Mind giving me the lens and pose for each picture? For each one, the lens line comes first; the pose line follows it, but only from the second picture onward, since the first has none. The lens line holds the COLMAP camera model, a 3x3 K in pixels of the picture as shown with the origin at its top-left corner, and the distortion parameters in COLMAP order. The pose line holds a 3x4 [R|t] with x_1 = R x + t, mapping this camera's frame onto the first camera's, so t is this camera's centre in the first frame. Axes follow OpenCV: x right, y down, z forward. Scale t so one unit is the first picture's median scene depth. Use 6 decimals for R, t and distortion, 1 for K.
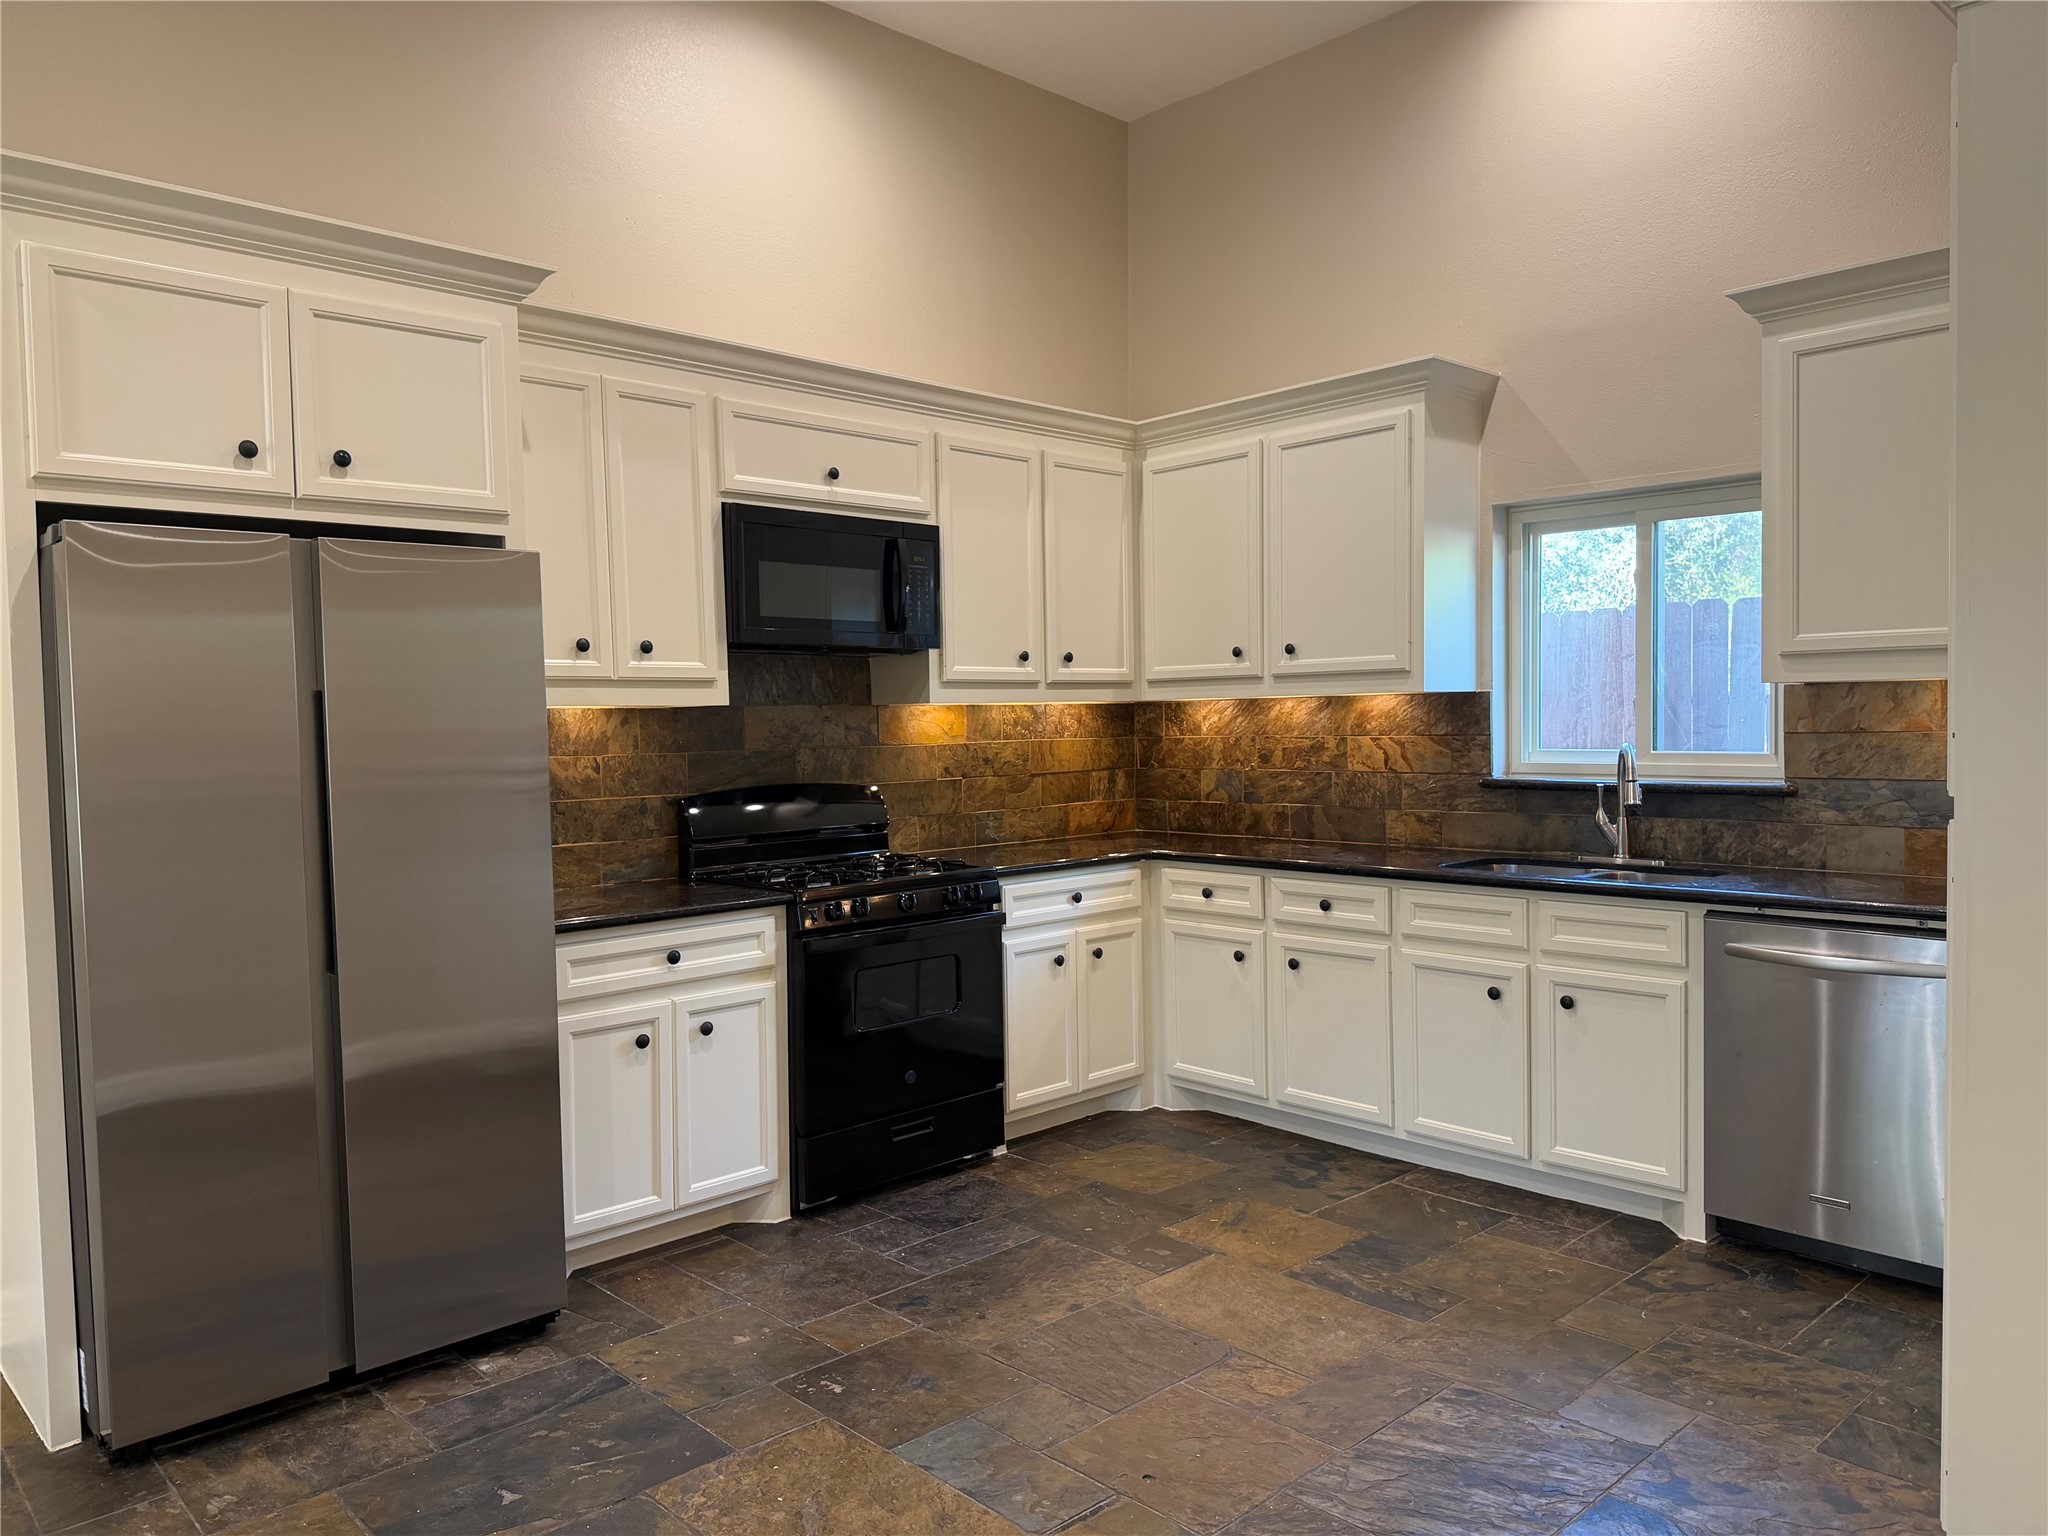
lens RADIAL K [[1453.1, 0, 999.3], [0, 1453.1, 751.6], [0, 0, 1]] dist [0.039154, -0.038368]
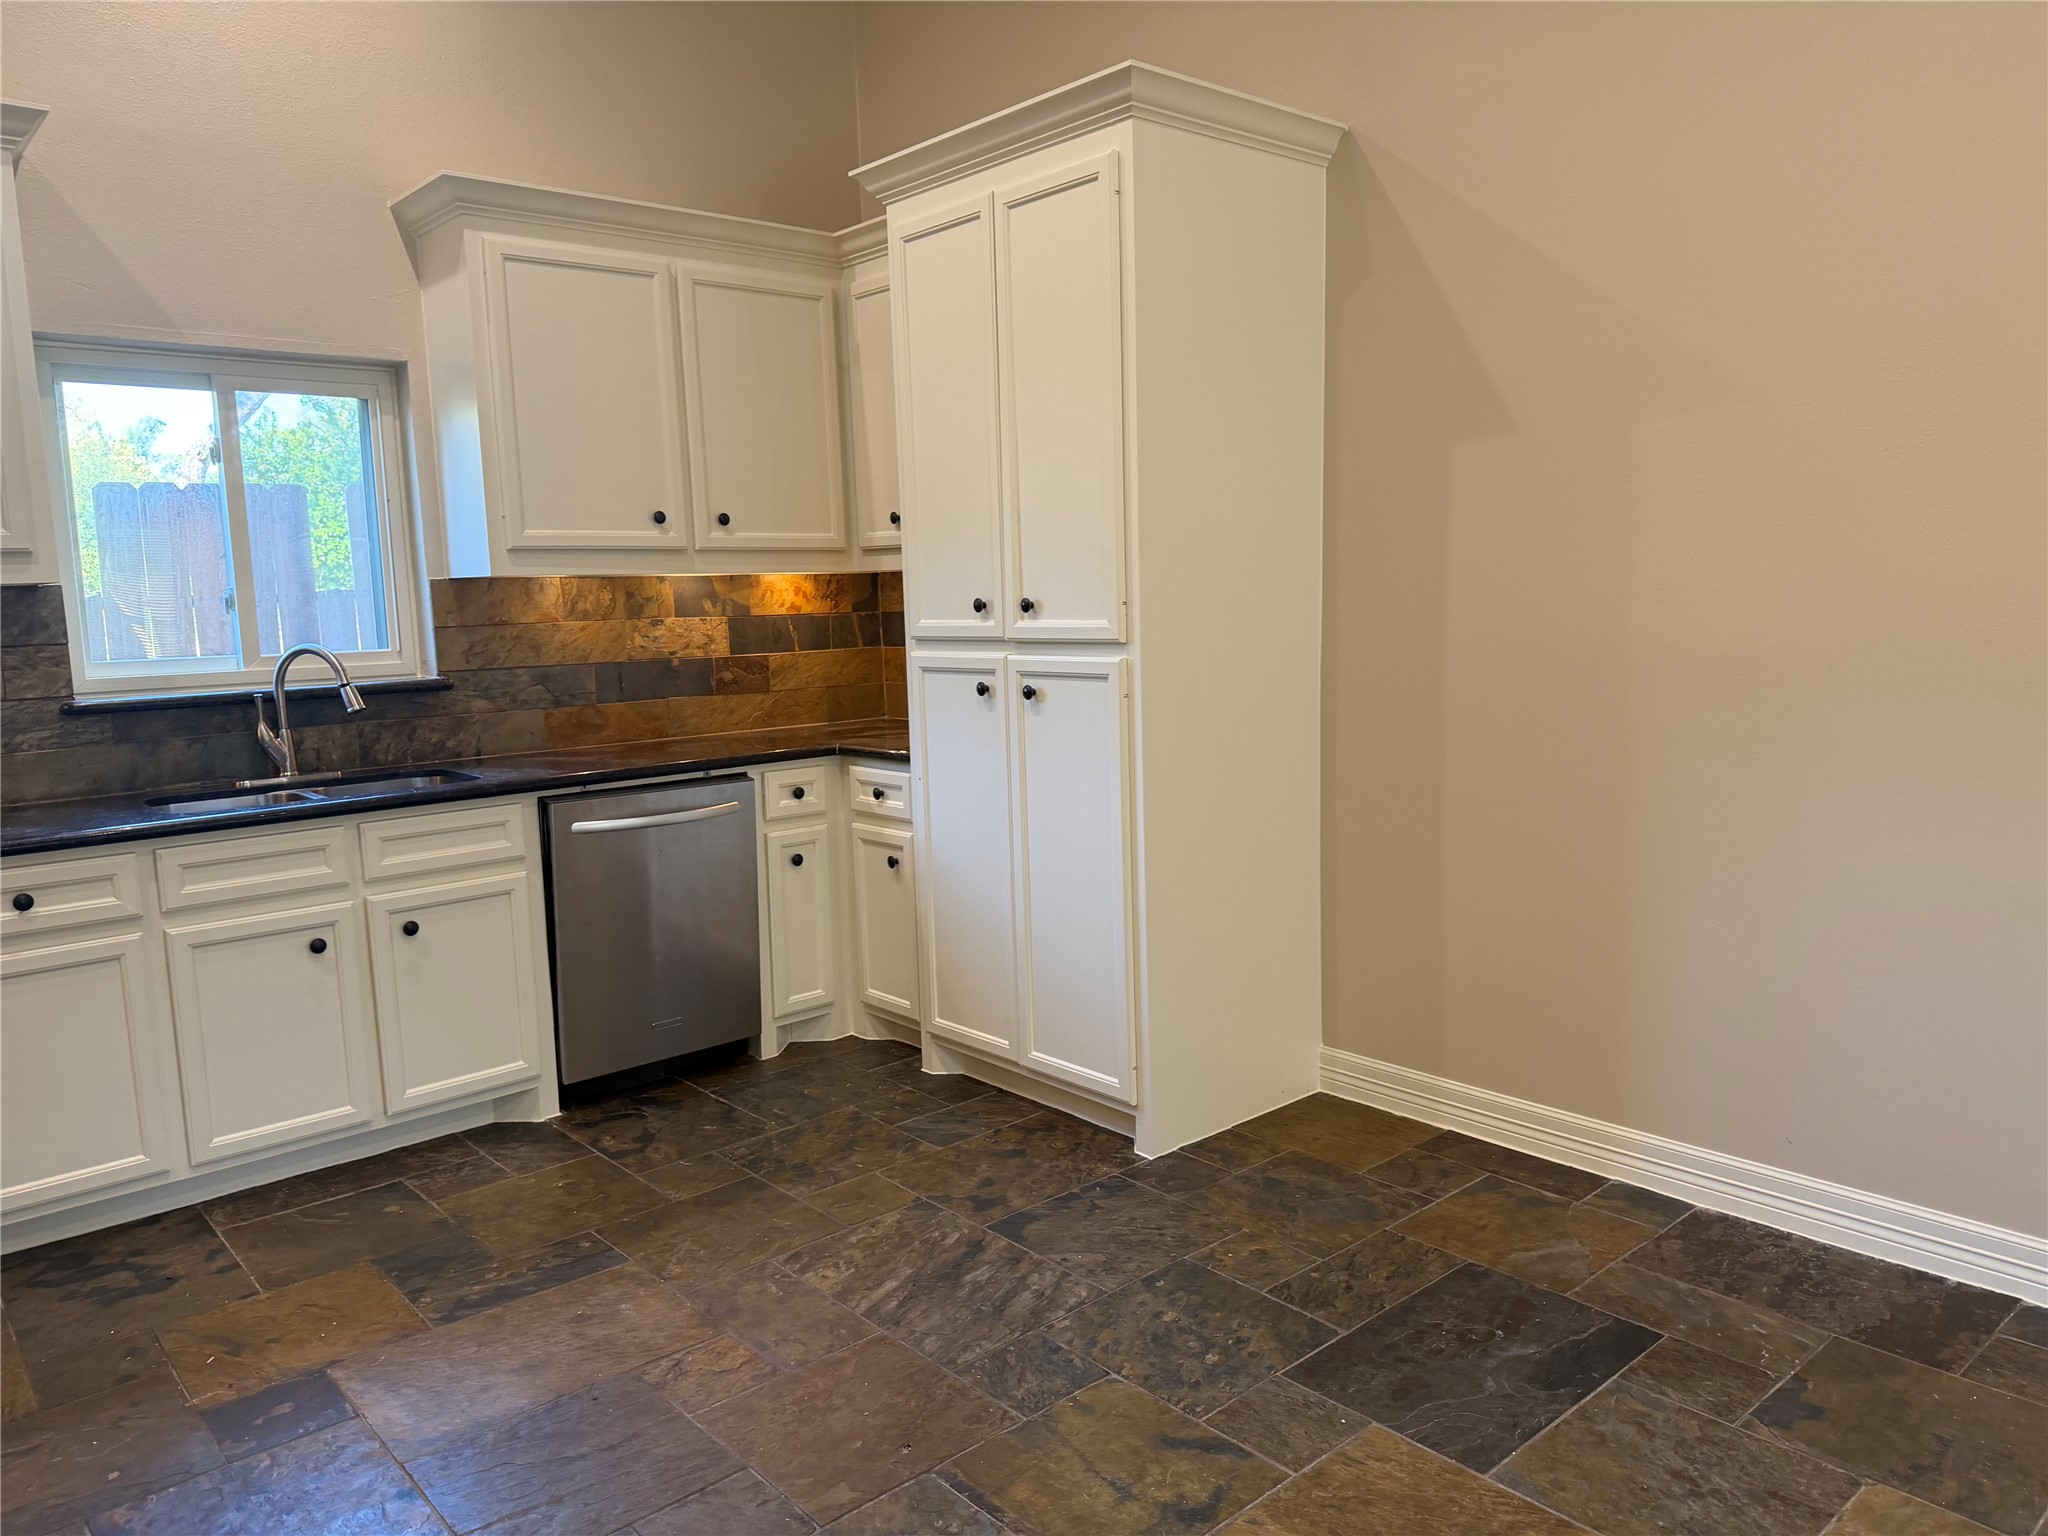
lens RADIAL K [[1453.1, 0, 1050.9], [0, 1453.1, 766.8], [0, 0, 1]] dist [0.039154, -0.038368]
pose [[0.006582, -0.110066, 0.993902, -0.469973], [0.050128, 0.992711, 0.109602, -0.006678], [-0.998721, 0.049101, 0.012051, 0.558833]]
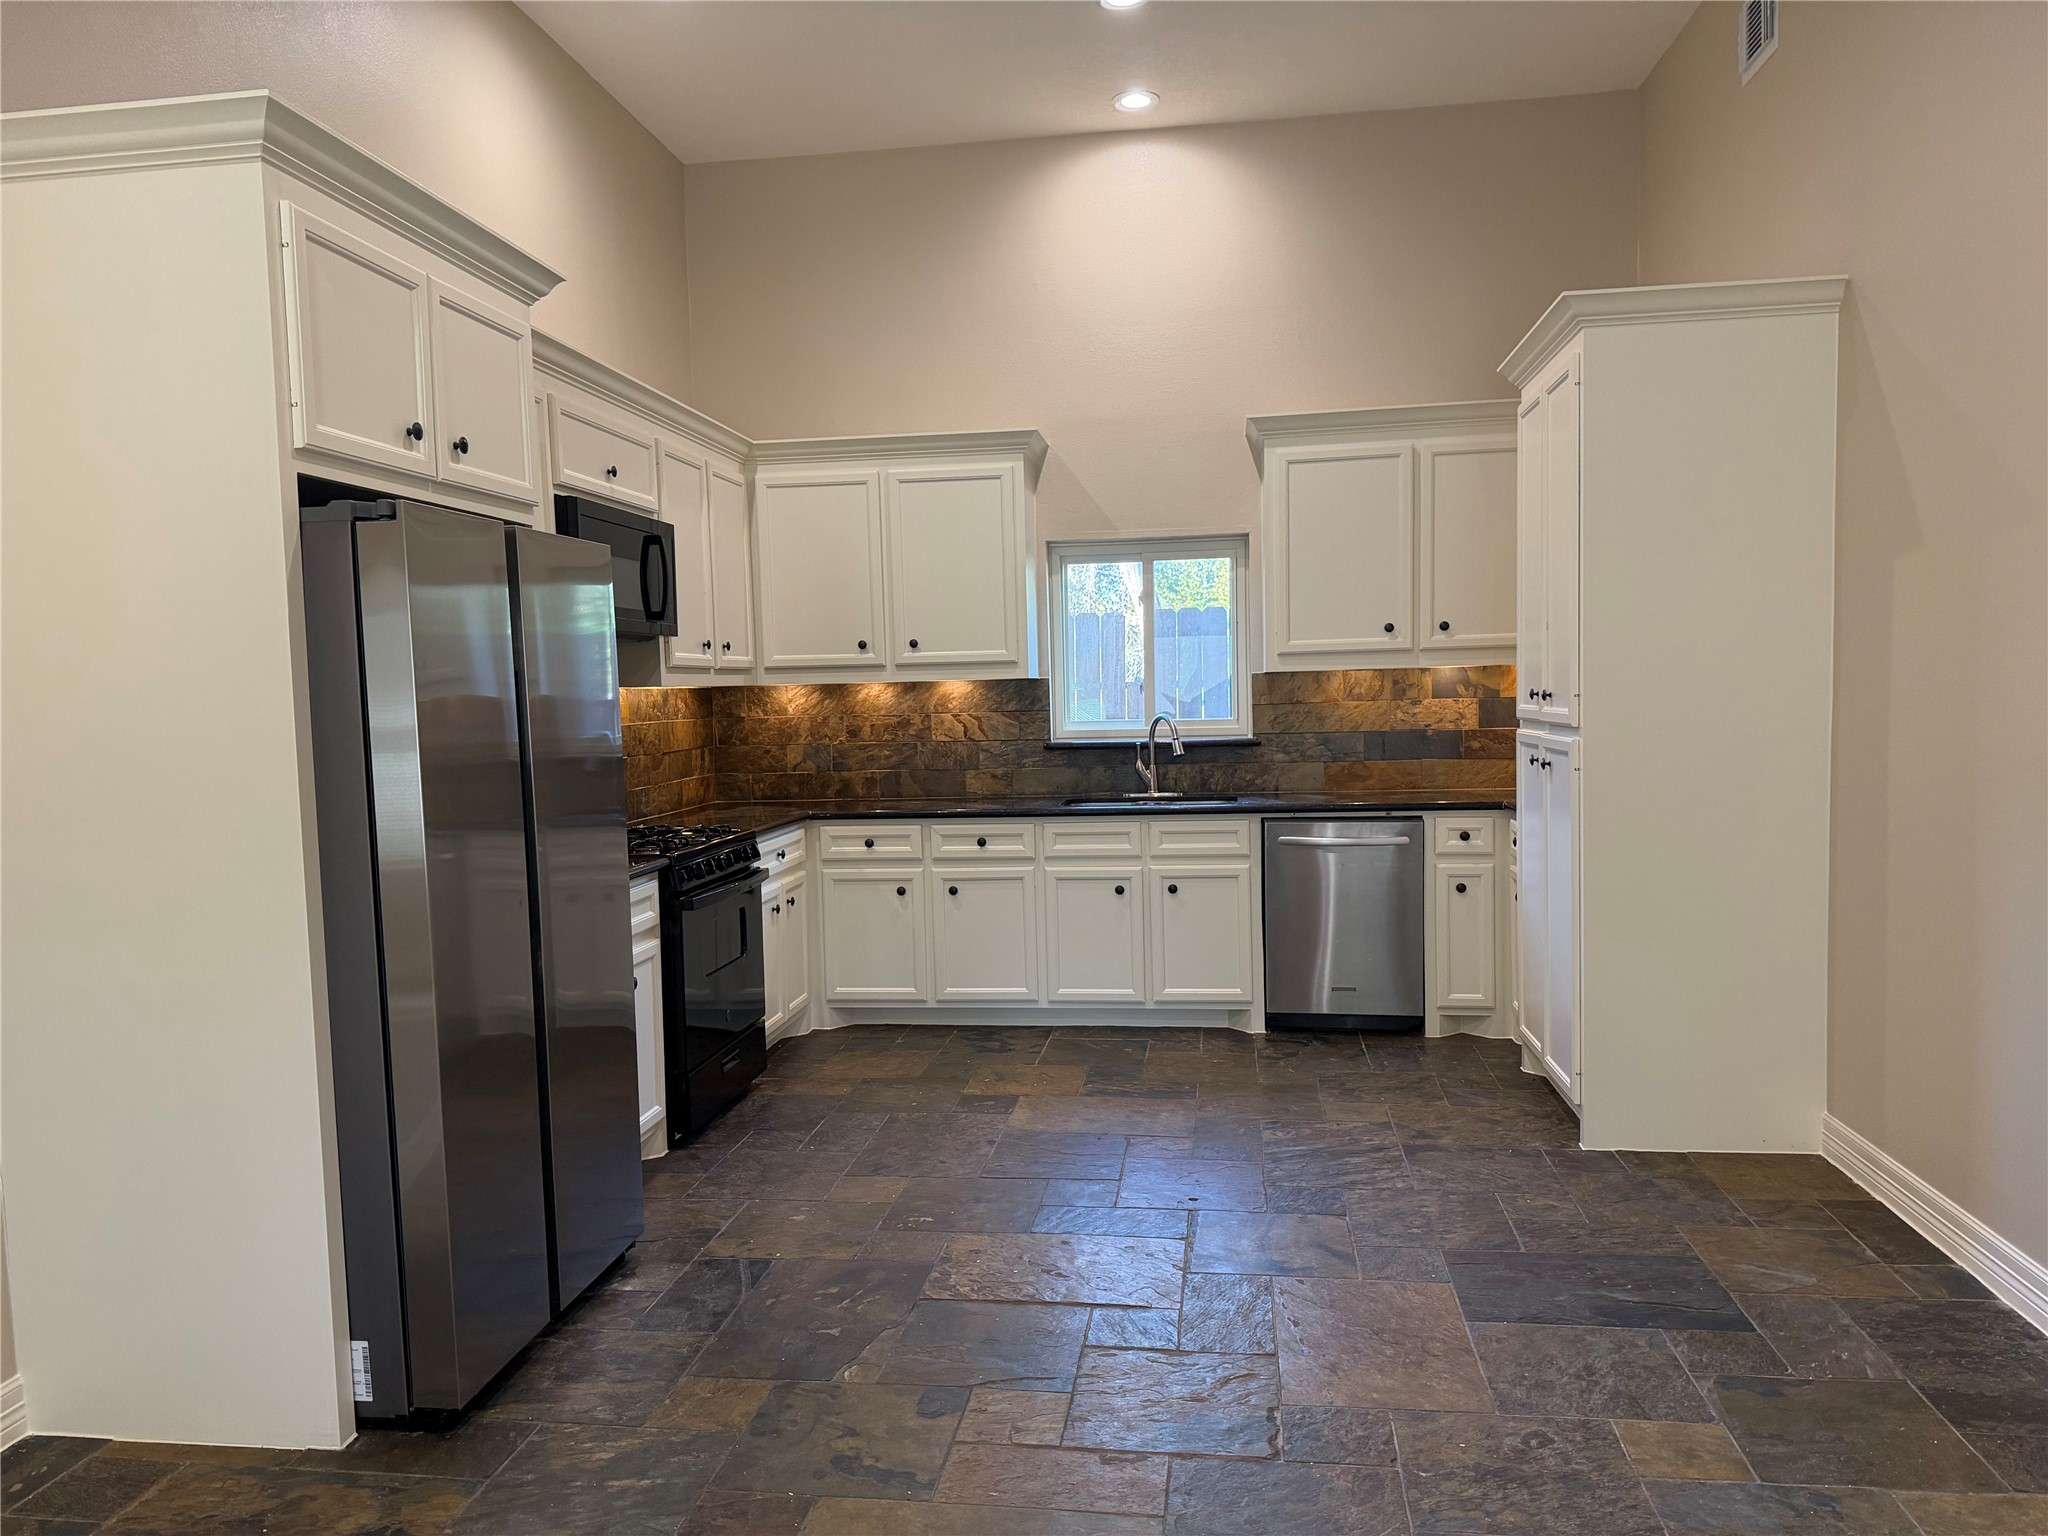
lens RADIAL K [[1453.1, 0, 1020.6], [0, 1453.1, 775.3], [0, 0, 1]] dist [0.039154, -0.038368]
pose [[0.773873, -0.041570, 0.631975, -0.610252], [0.027279, 0.999105, 0.032316, 0.005560], [-0.632753, -0.007769, 0.774314, -0.026994]]
